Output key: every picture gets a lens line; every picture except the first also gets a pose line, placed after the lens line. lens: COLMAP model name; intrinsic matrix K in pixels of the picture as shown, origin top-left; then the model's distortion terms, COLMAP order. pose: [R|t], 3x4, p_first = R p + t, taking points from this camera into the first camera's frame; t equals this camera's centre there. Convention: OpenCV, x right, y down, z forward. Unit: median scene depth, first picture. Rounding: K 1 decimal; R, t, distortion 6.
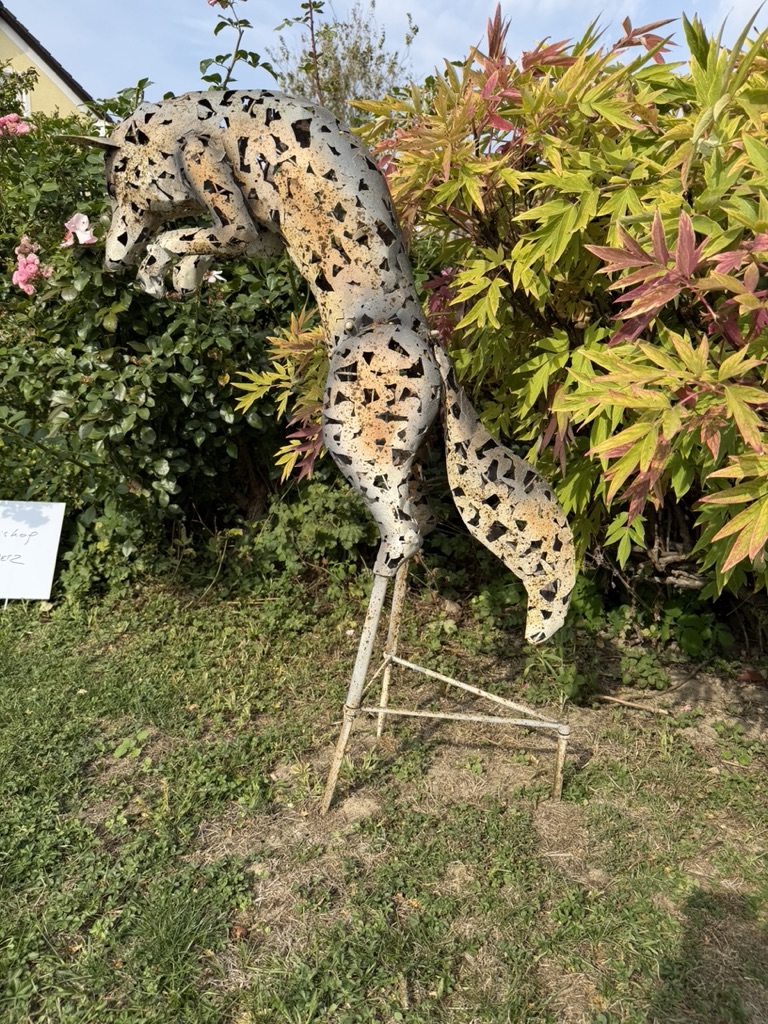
lens RADIAL K [[721.2, 0, 378.9], [0, 721.2, 517.0], [0, 0, 1]] dist [0.135039, -0.235471]
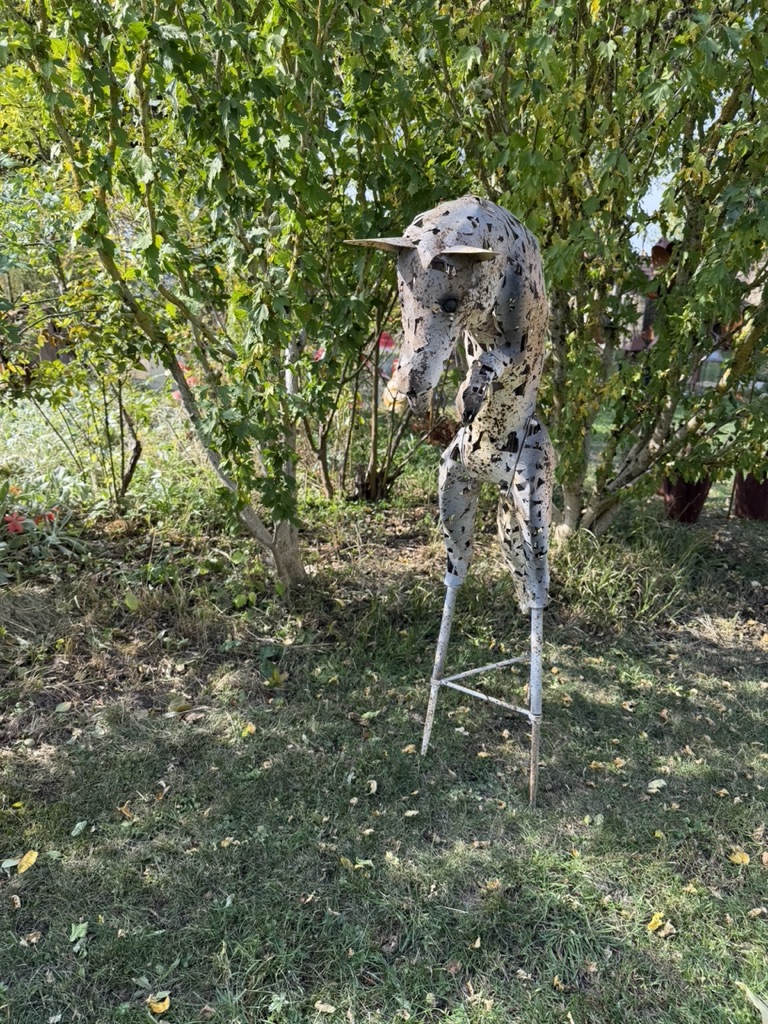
lens RADIAL K [[721.2, 0, 378.9], [0, 721.2, 517.0], [0, 0, 1]] dist [0.135039, -0.235471]
pose [[0.298265, -0.287432, 0.910176, -1.247414], [0.164621, 0.954782, 0.247572, -0.453144], [-0.940180, 0.075992, 0.332096, 0.857108]]
